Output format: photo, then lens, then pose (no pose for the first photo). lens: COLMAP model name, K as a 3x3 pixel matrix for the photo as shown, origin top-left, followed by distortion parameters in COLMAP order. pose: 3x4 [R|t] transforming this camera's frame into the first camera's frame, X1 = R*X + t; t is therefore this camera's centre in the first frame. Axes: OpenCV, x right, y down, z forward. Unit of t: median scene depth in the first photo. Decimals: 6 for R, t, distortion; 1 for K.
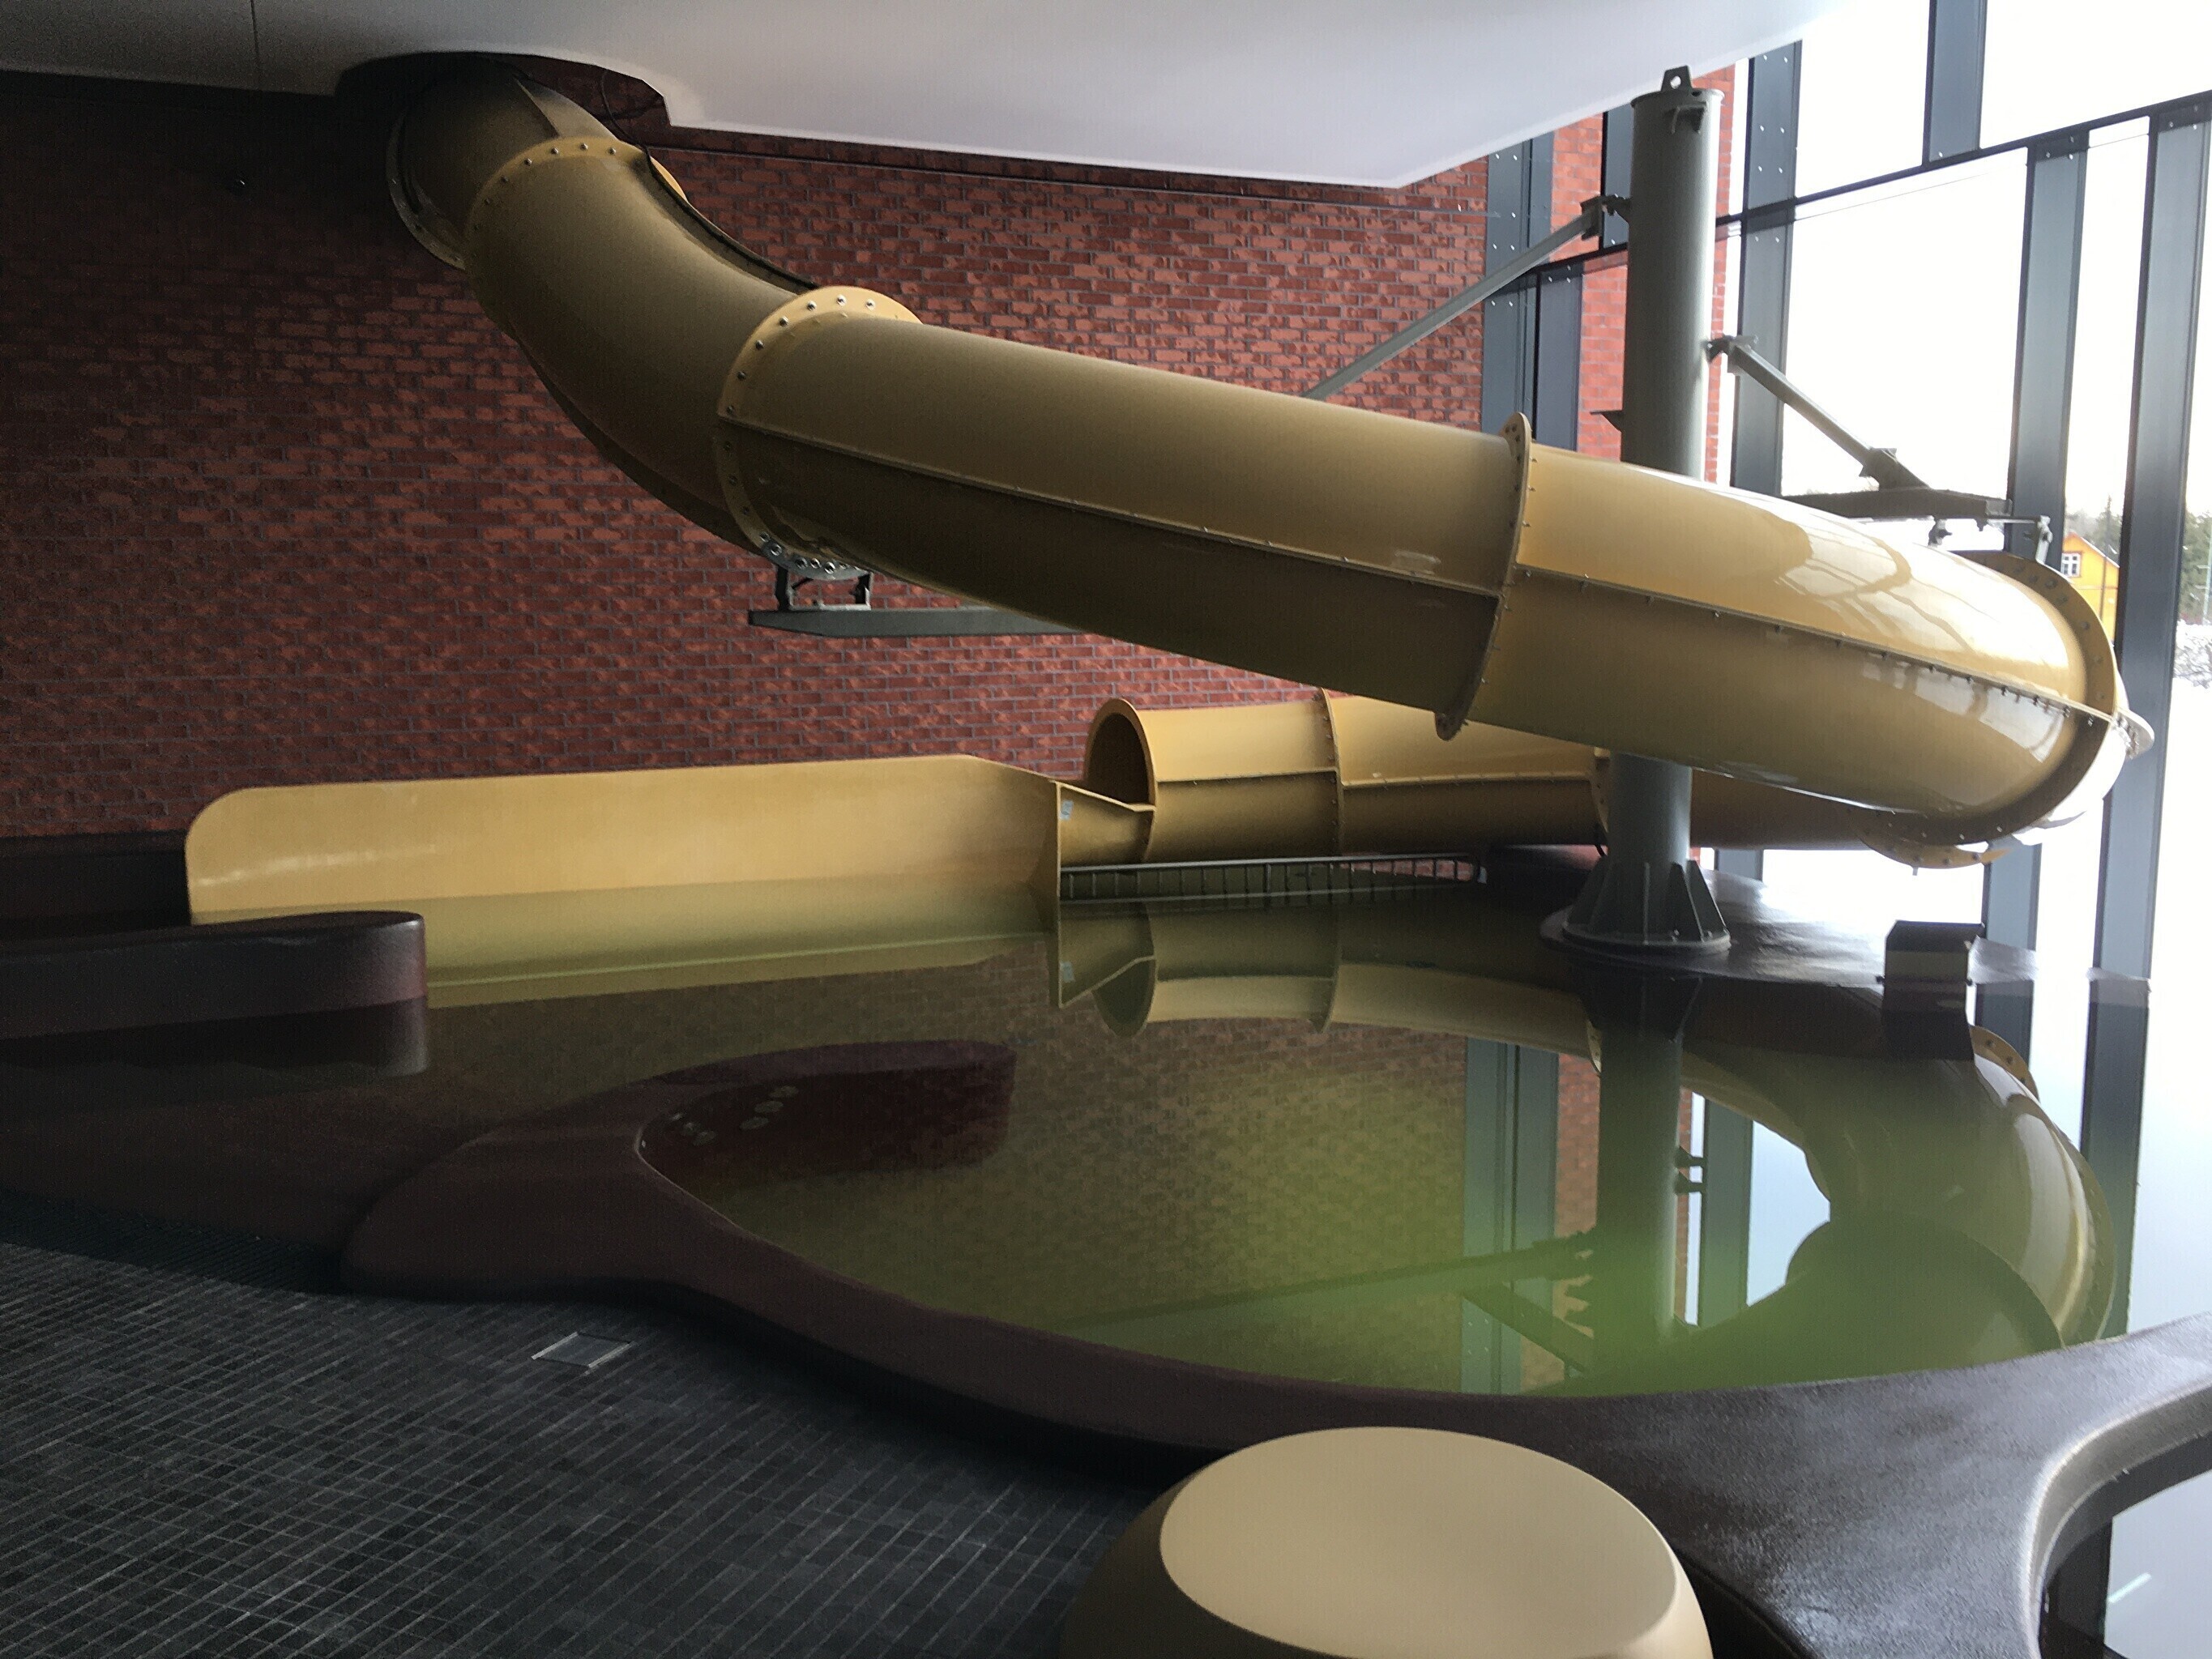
lens RADIAL K [[1883.0, 0, 1095.5], [0, 1883.0, 824.6], [0, 0, 1]] dist [0.056958, -0.034909]
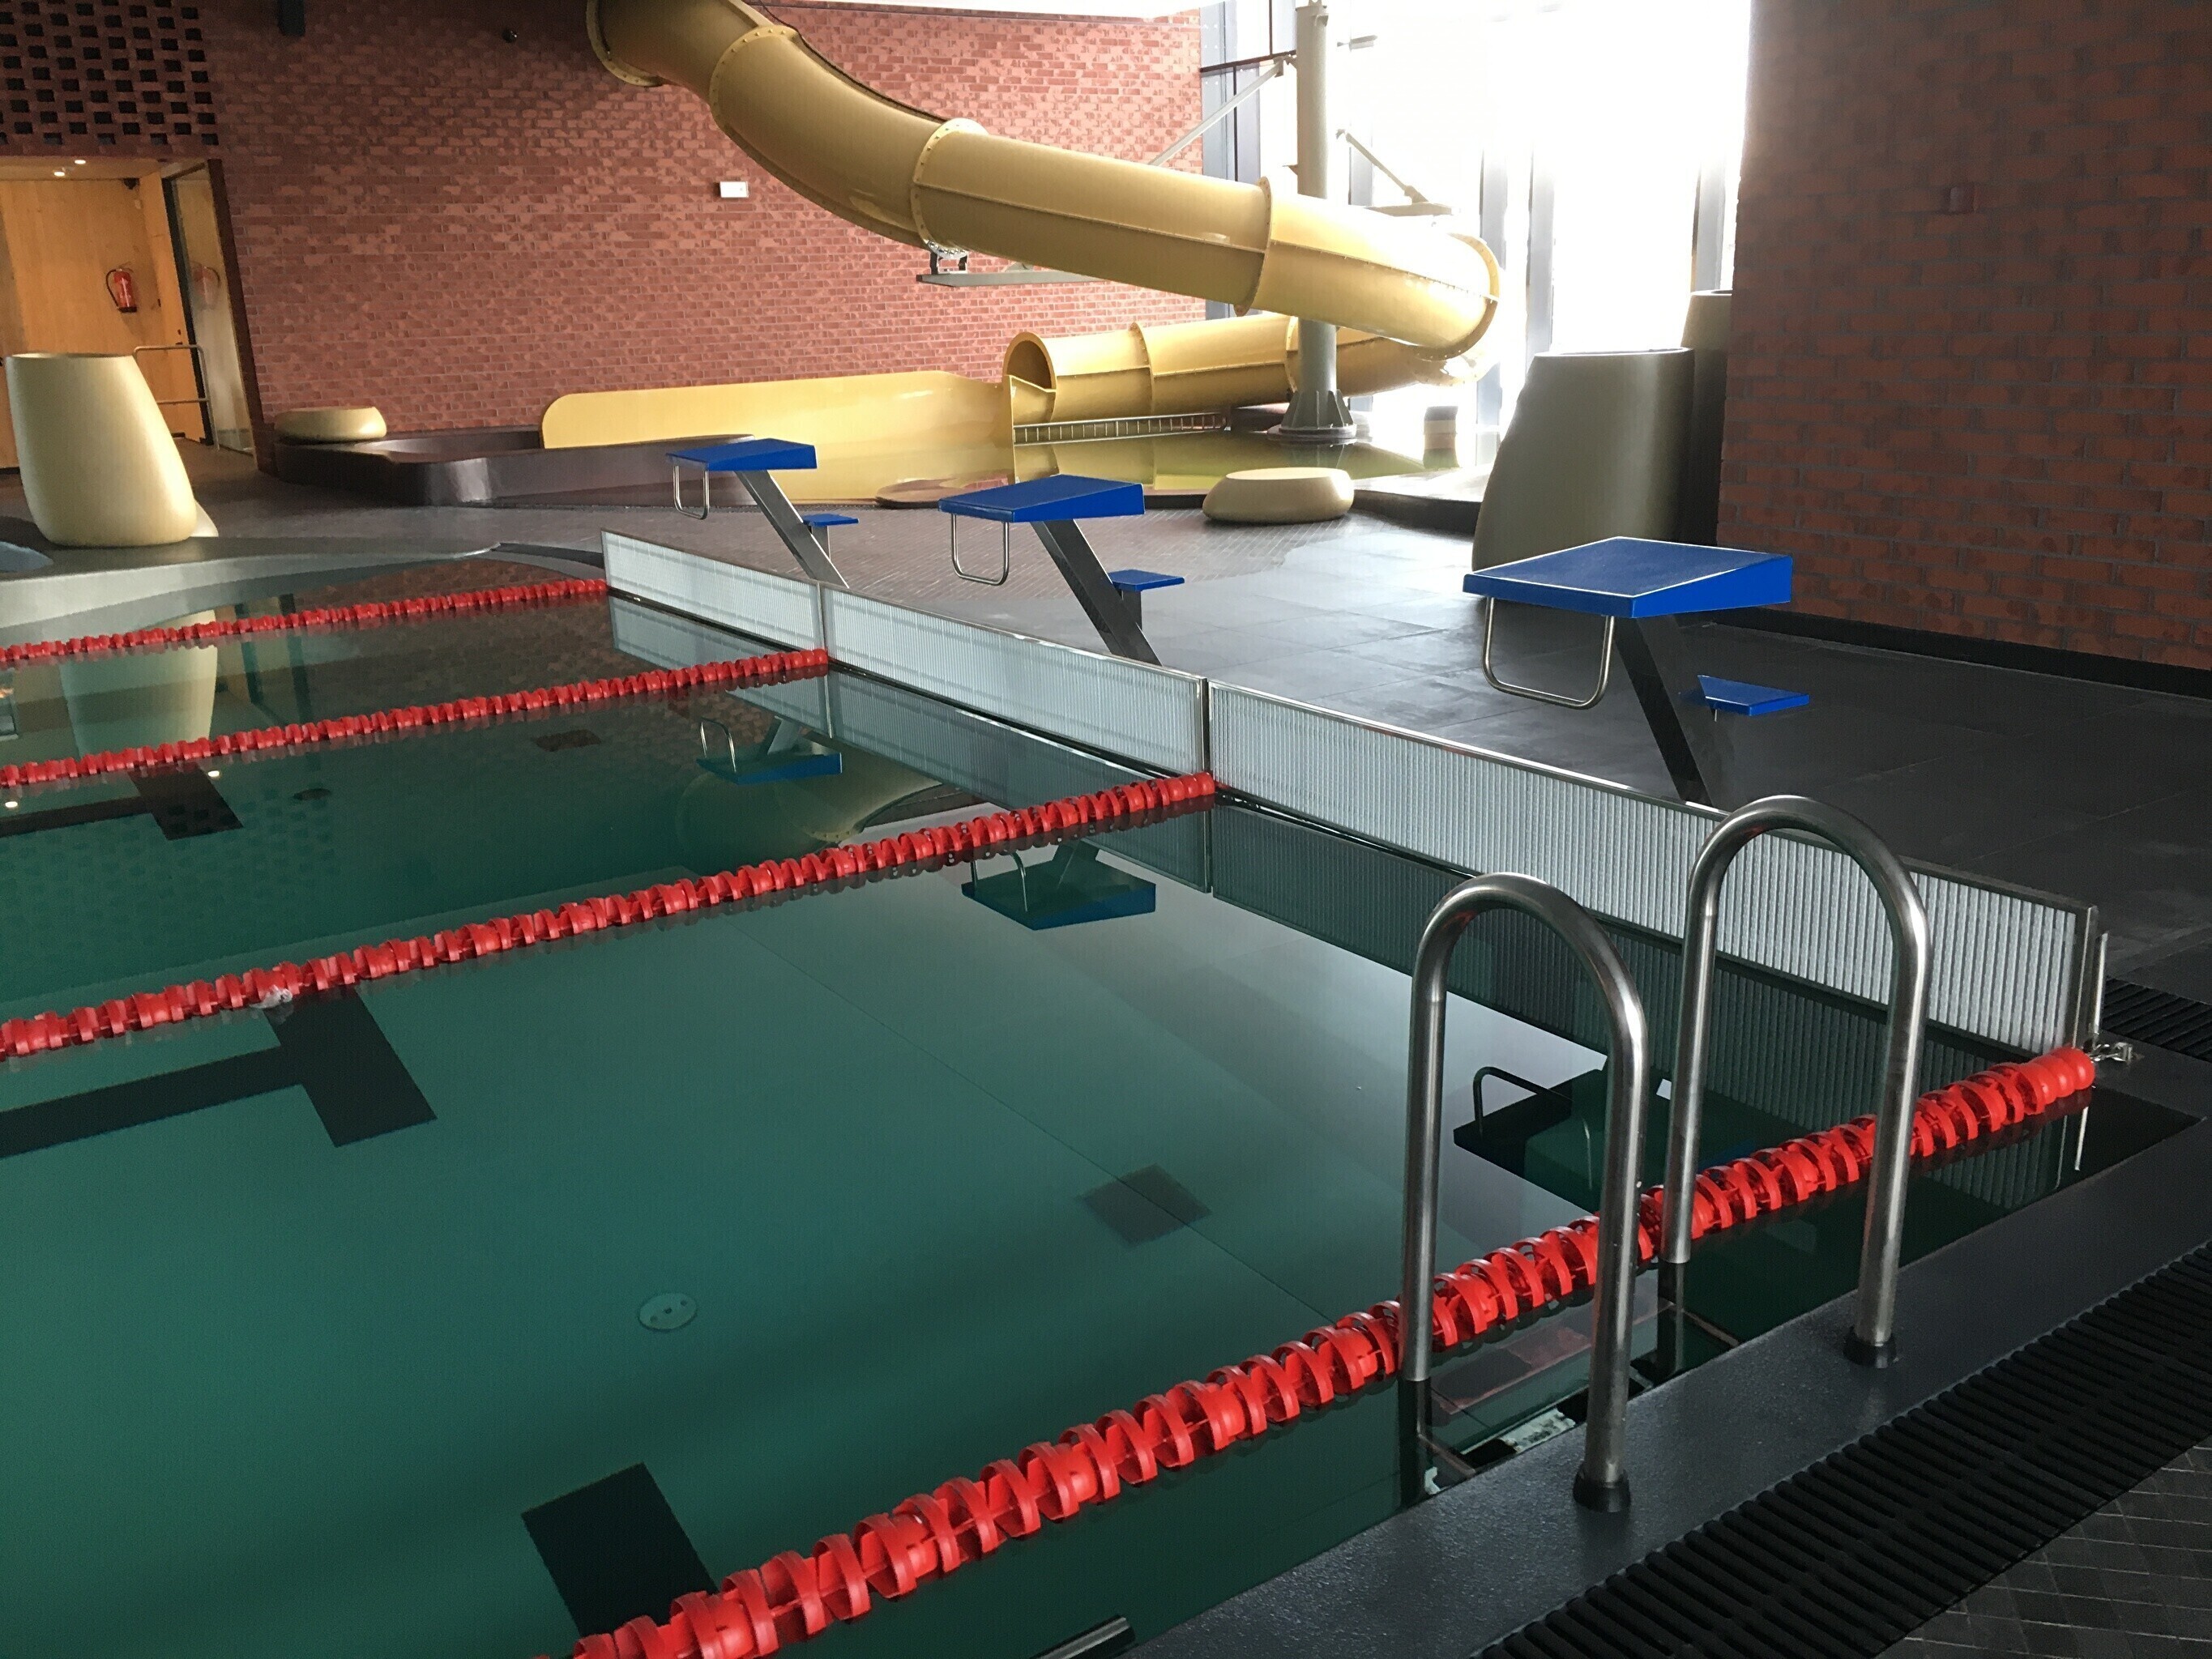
lens RADIAL K [[1883.0, 0, 1116.6], [0, 1883.0, 833.1], [0, 0, 1]] dist [0.056958, -0.034909]
pose [[0.979597, -0.084878, 0.182168, -0.272761], [0.056624, 0.986282, 0.155050, 0.129584], [-0.192829, -0.141572, 0.970966, -0.827318]]
